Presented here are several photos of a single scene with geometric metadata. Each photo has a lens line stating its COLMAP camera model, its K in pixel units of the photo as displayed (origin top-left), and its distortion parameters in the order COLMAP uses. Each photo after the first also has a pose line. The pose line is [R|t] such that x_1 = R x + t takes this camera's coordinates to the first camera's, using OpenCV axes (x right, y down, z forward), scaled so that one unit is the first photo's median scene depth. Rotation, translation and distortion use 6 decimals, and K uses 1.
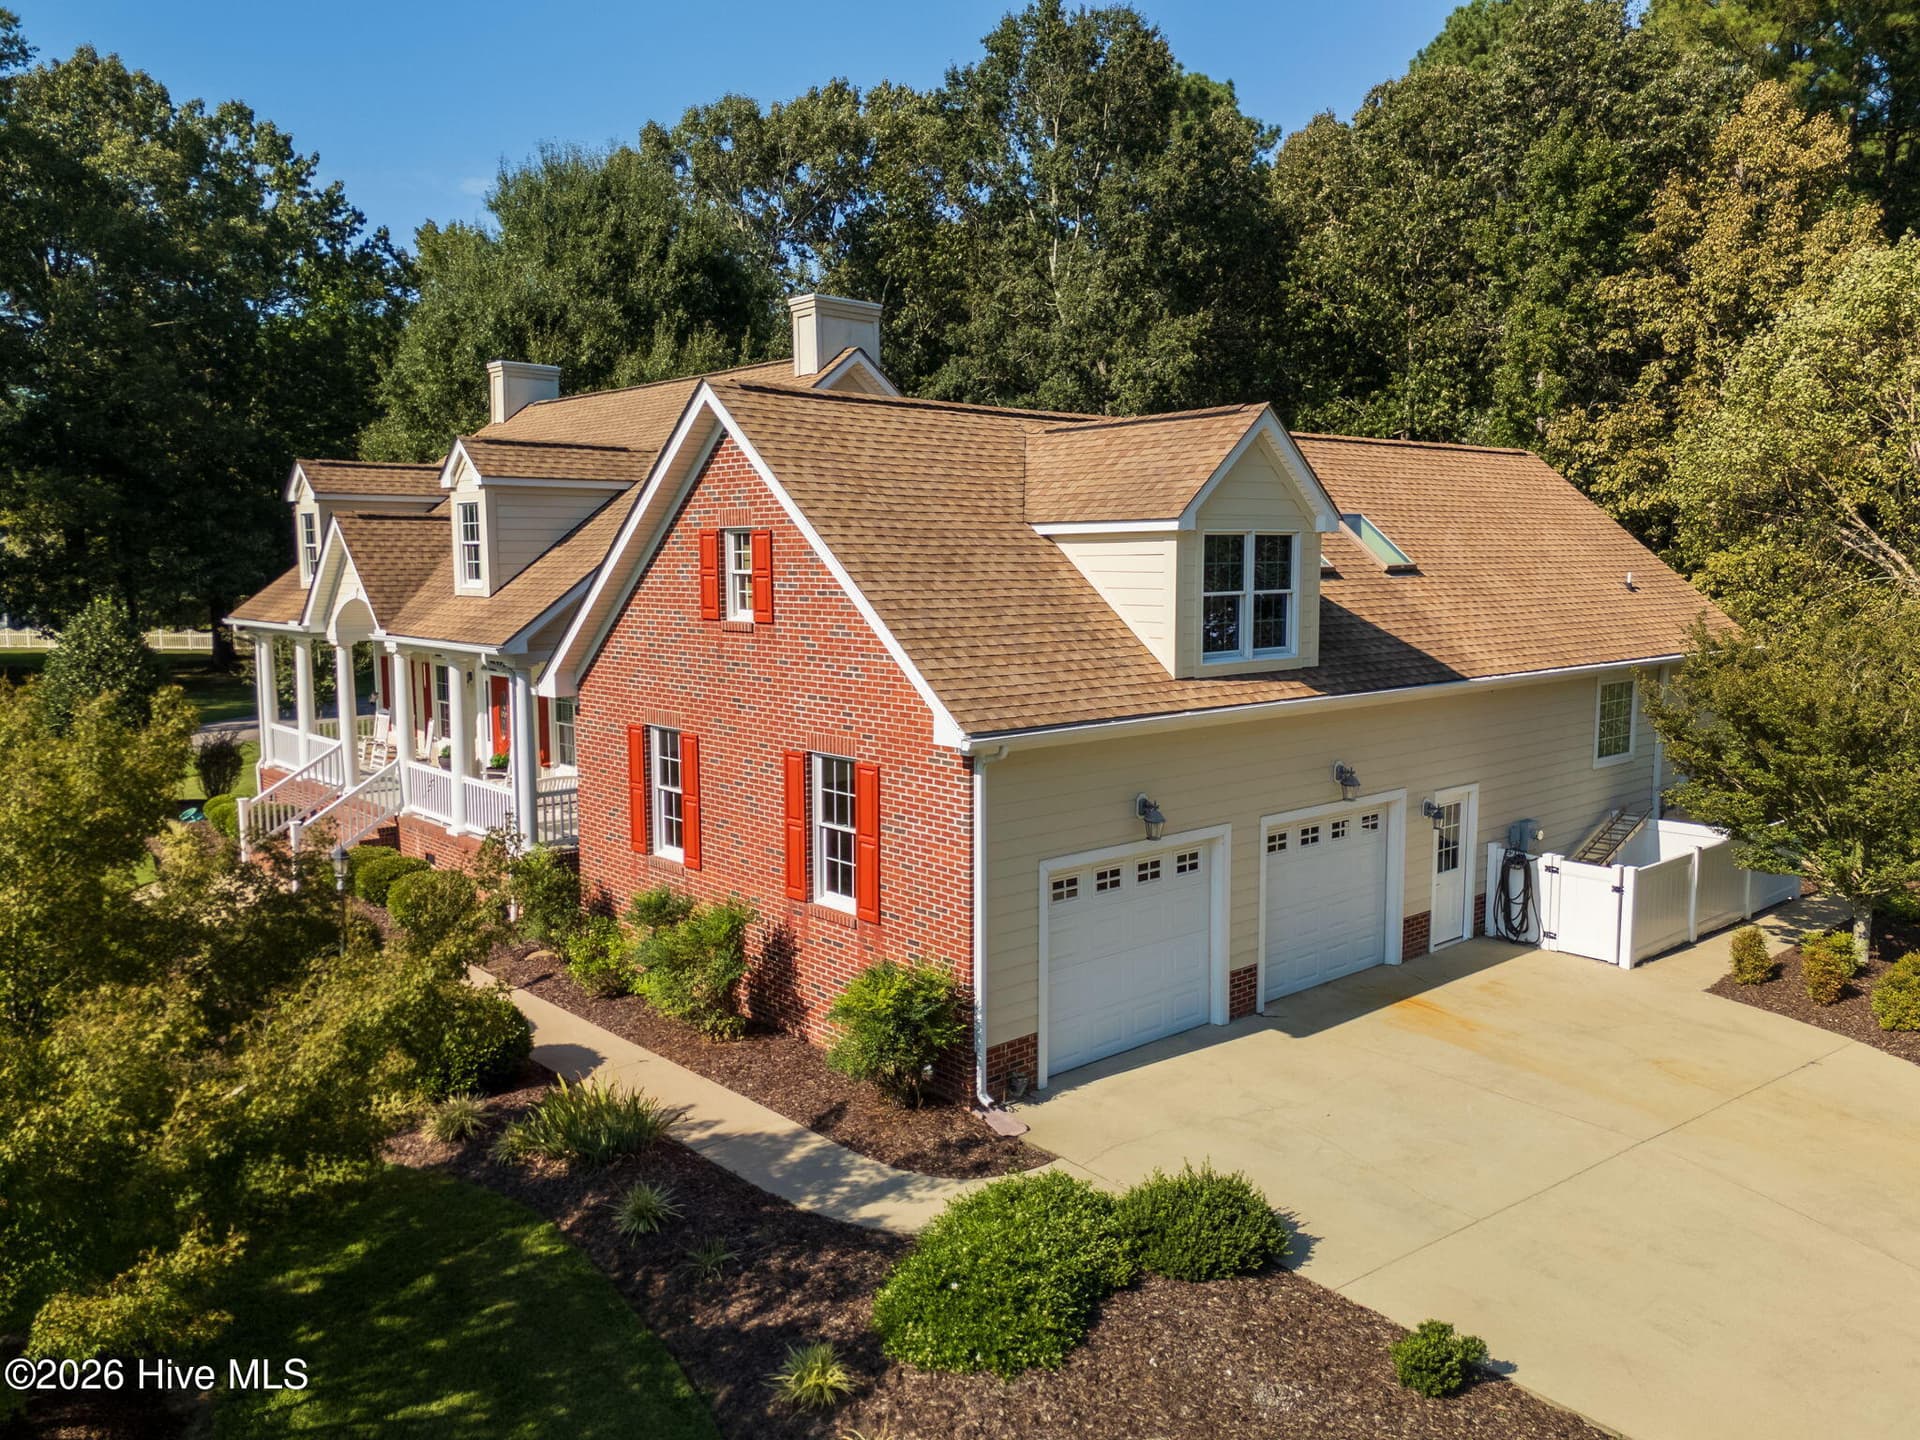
lens RADIAL K [[1422.6, 0, 937.6], [0, 1422.6, 724.9], [0, 0, 1]] dist [0.065382, -0.054941]
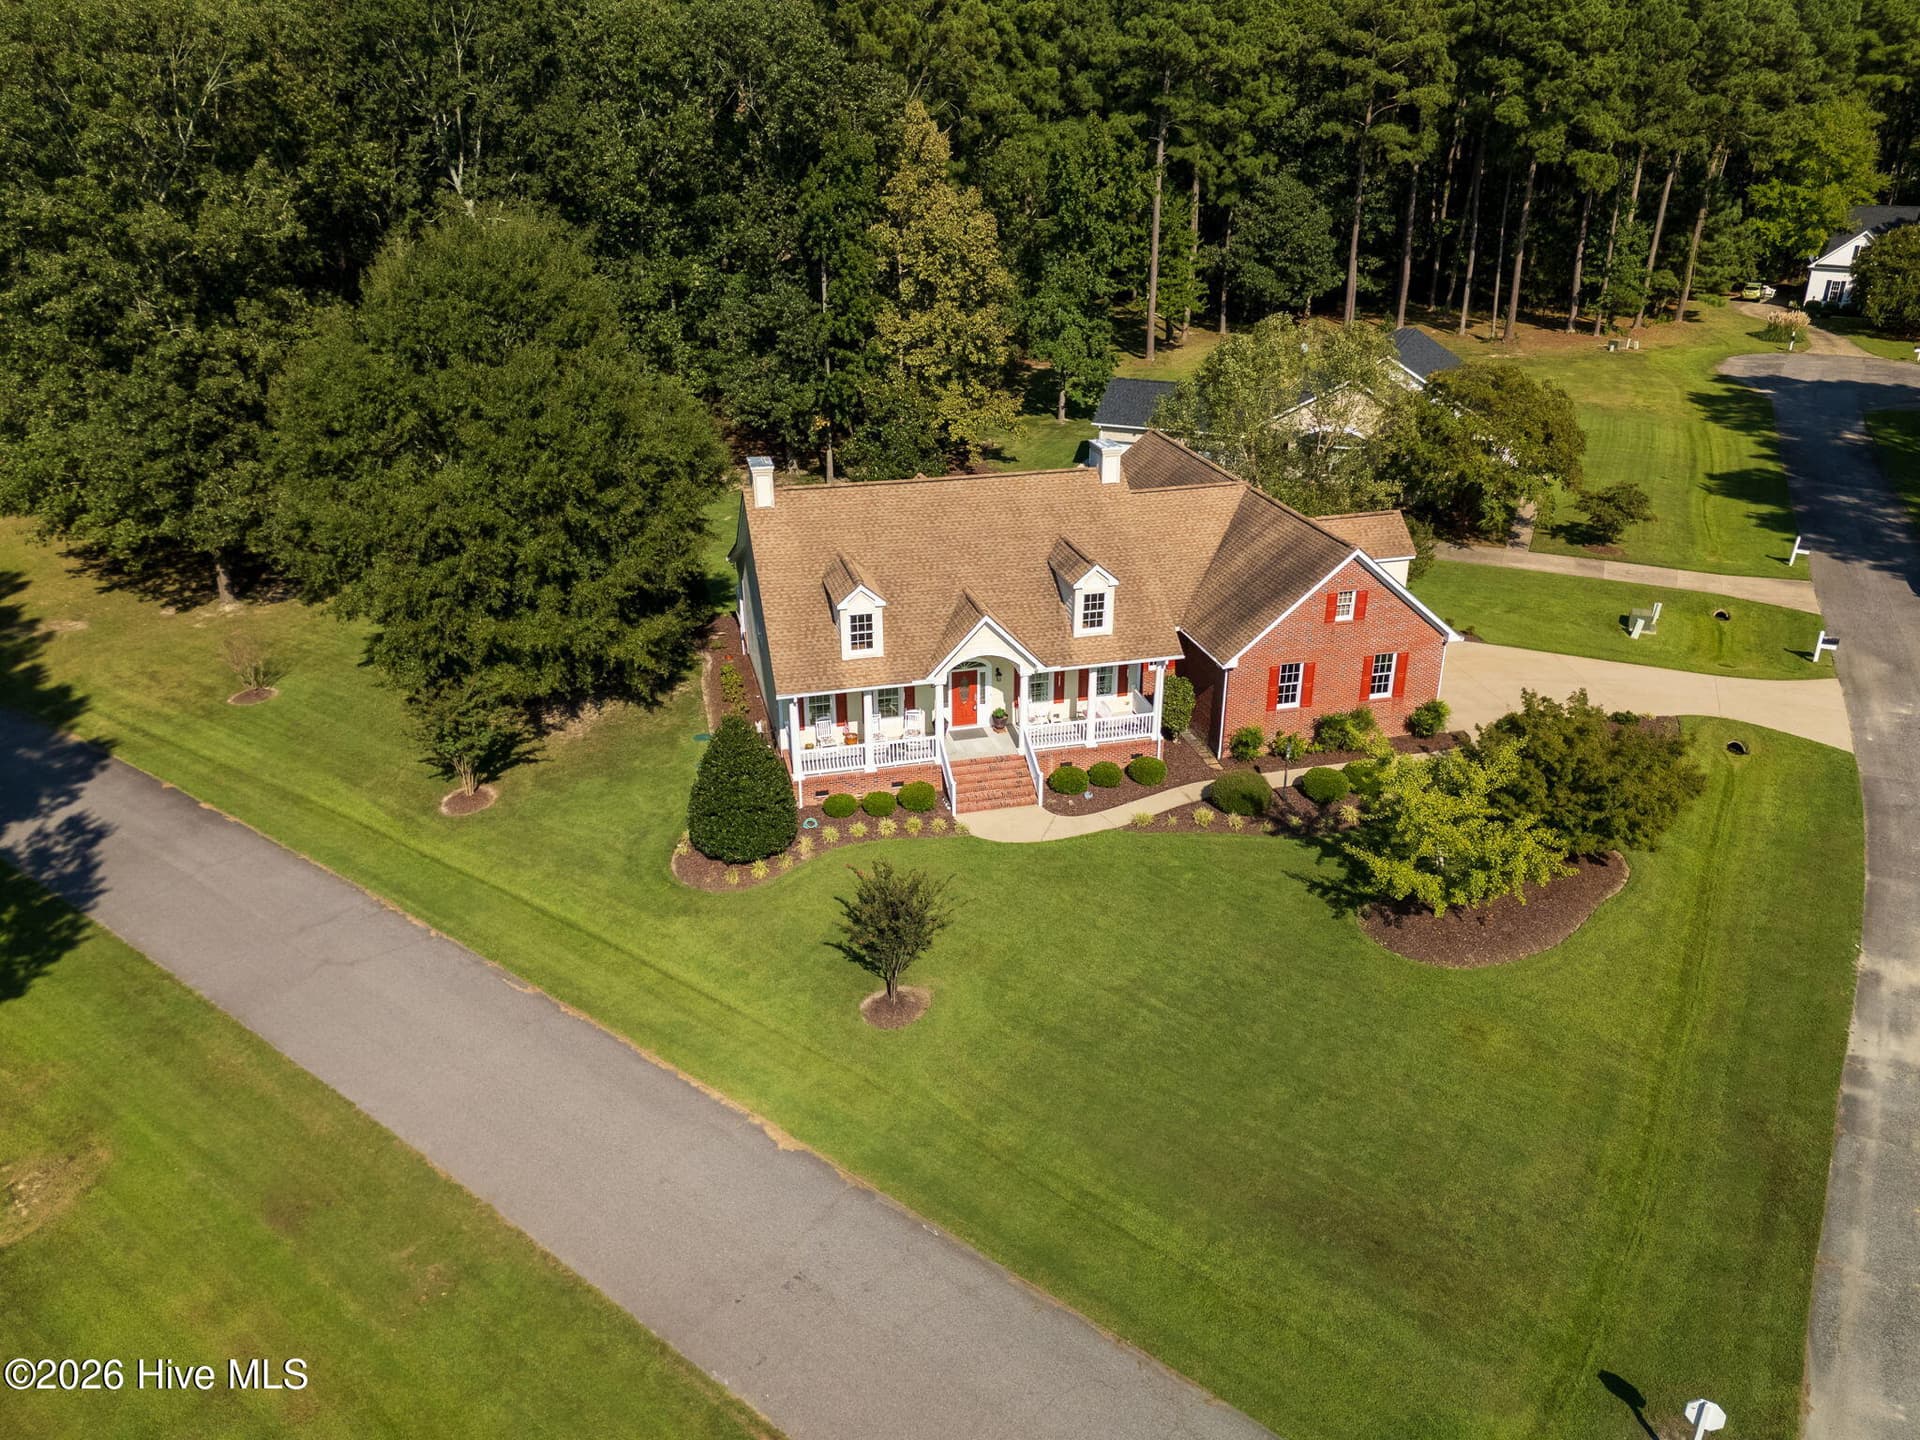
lens RADIAL K [[1422.6, 0, 937.6], [0, 1422.6, 724.9], [0, 0, 1]] dist [0.065382, -0.054941]
pose [[0.469795, -0.361107, 0.805540, -2.927914], [0.114103, 0.929693, 0.350217, -0.977878], [-0.875370, -0.072616, 0.477968, 0.297085]]
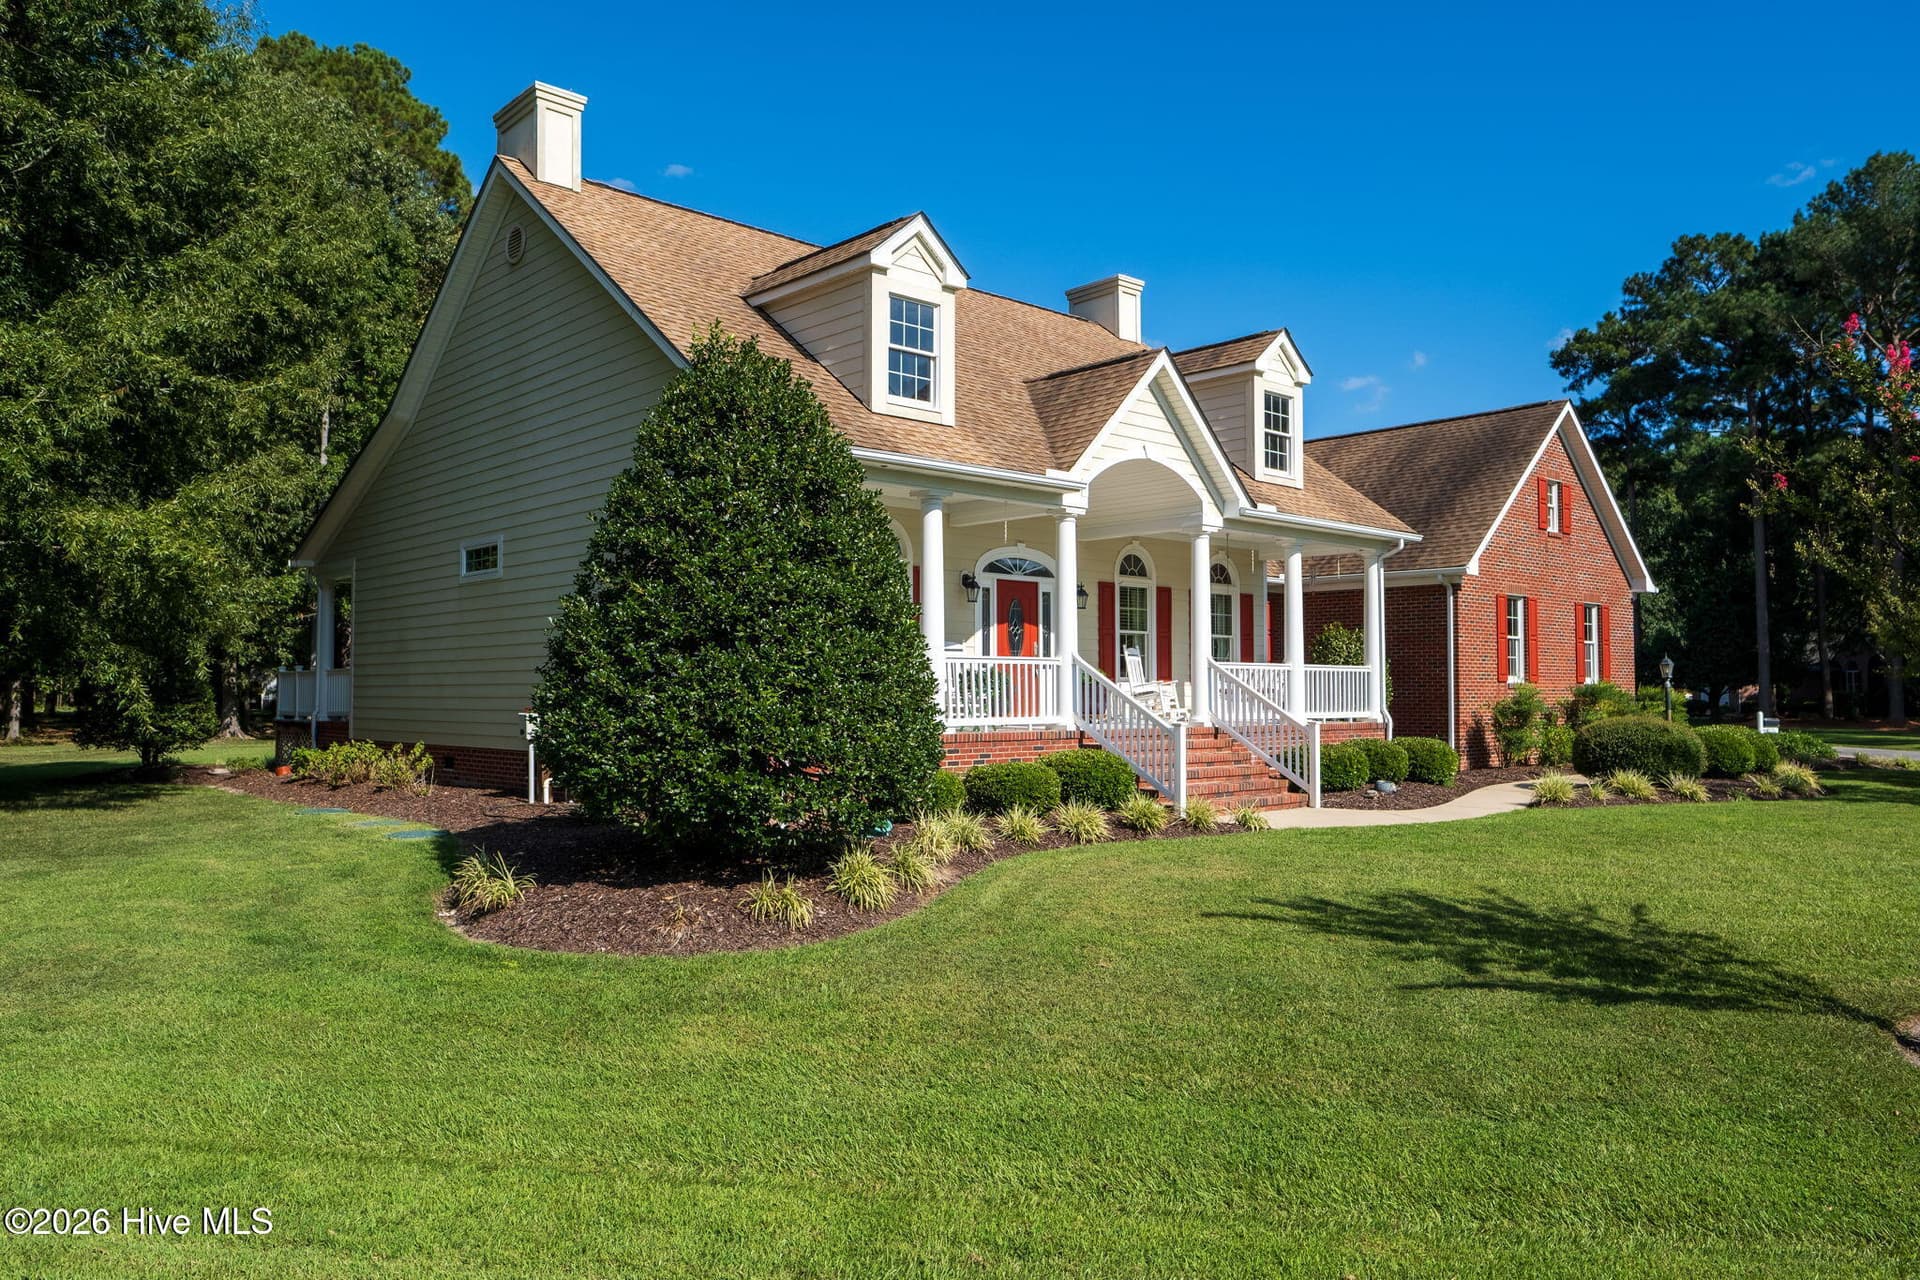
lens RADIAL K [[1363.8, 0, 960.0], [0, 1363.8, 640.0], [0, 0, 1]] dist [0.003406, 0.001108]
pose [[-0.014552, 0.042189, 0.999004, -1.753381], [0.118290, 0.992166, -0.040178, 0.049237], [-0.992872, 0.117588, -0.019429, 1.741122]]
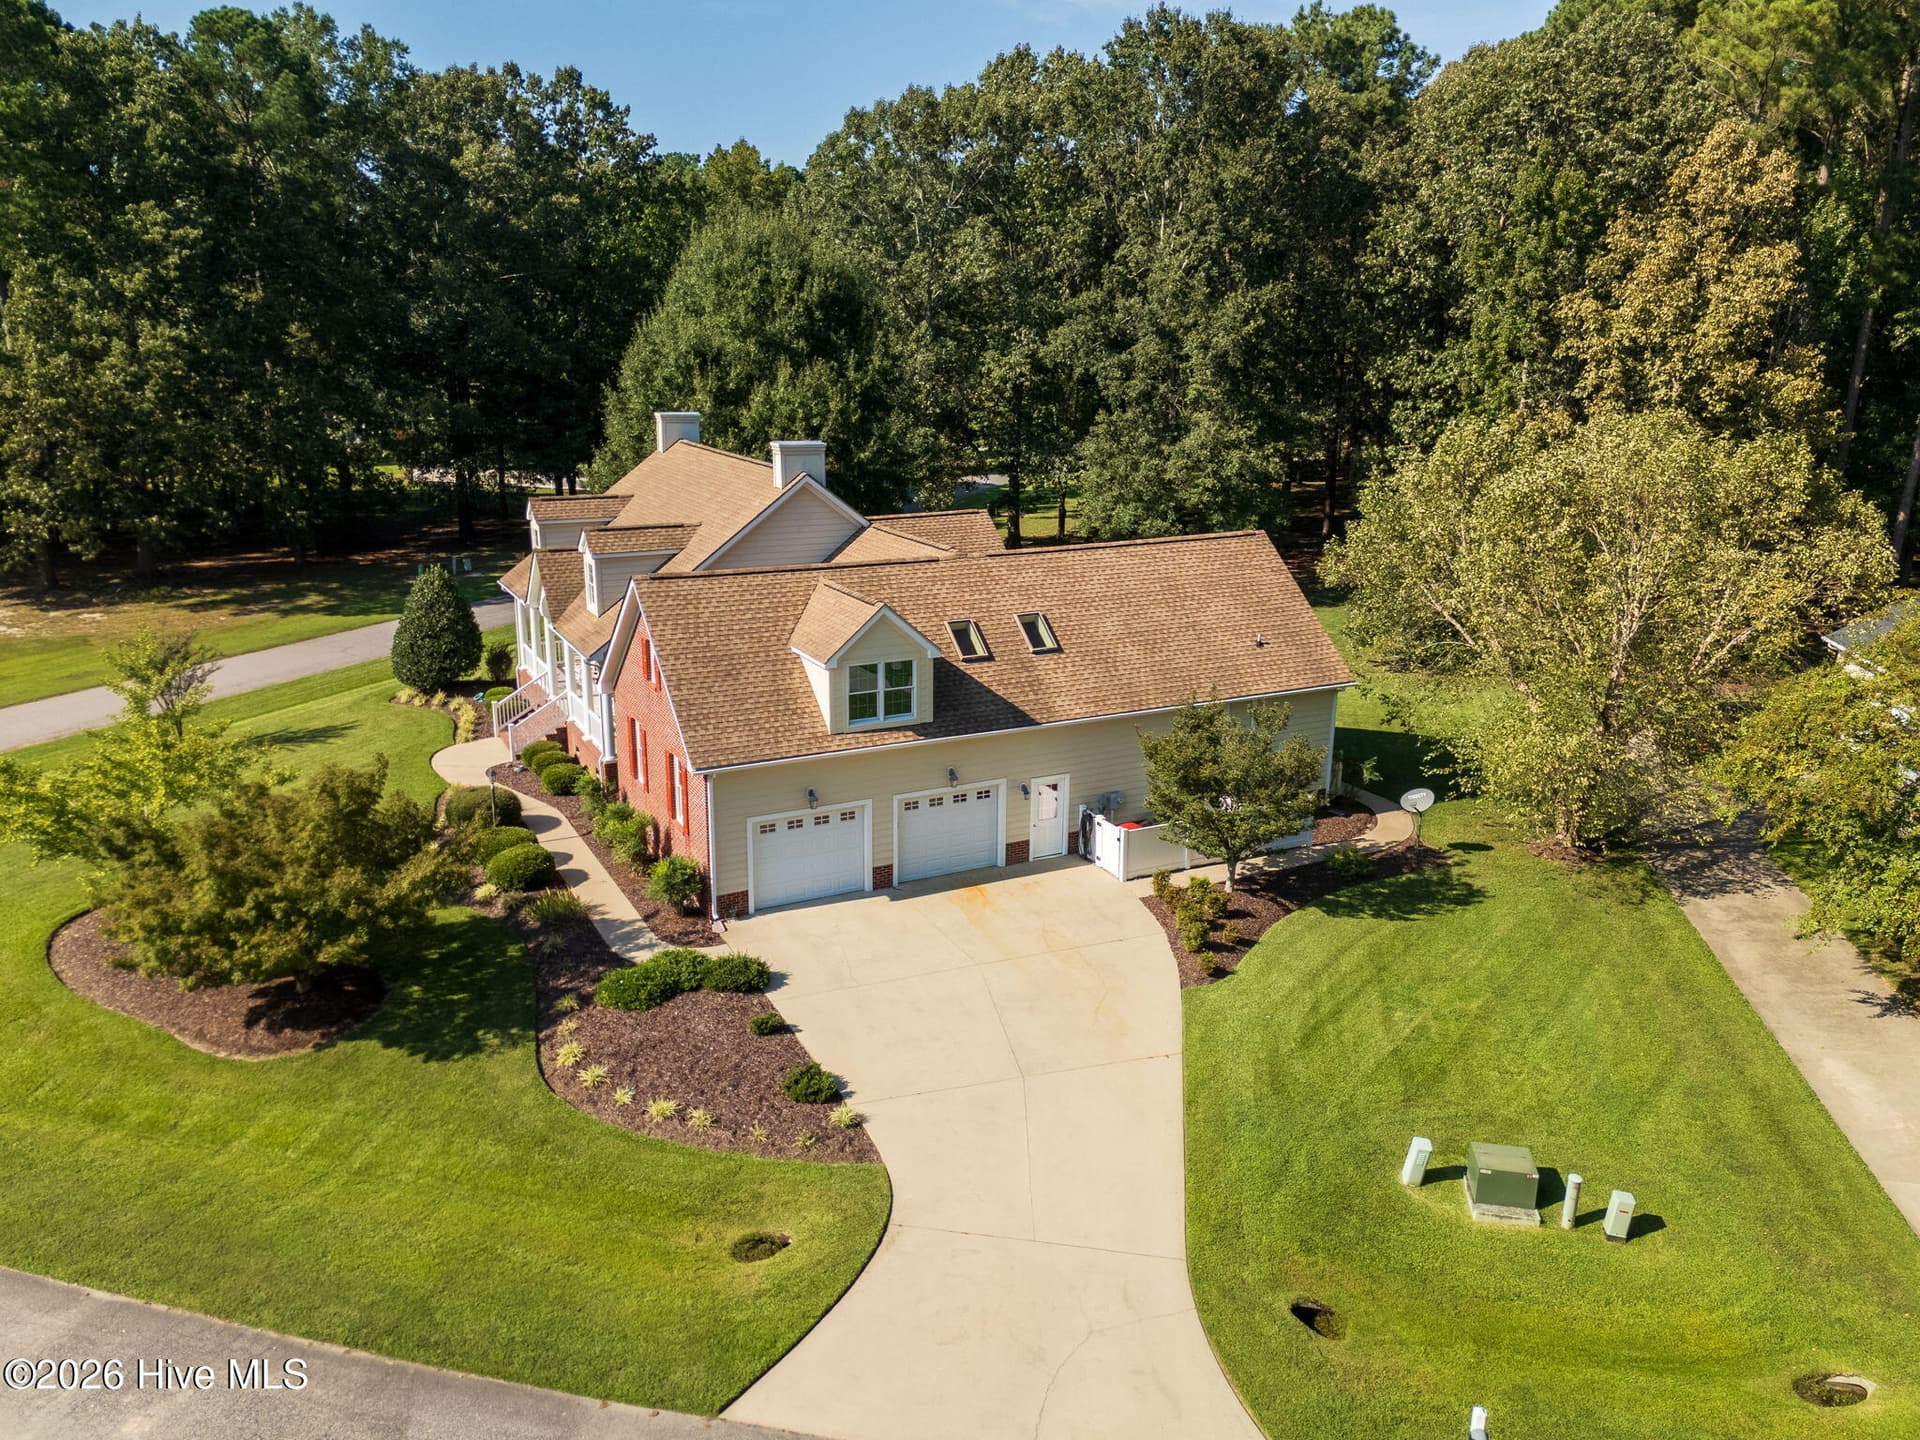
lens RADIAL K [[1422.6, 0, 937.6], [0, 1422.6, 724.9], [0, 0, 1]] dist [0.065382, -0.054941]
pose [[0.967080, 0.079529, -0.241726, 0.768171], [-0.039475, 0.985295, 0.166236, -0.373744], [0.251392, -0.151222, 0.955999, -0.910946]]
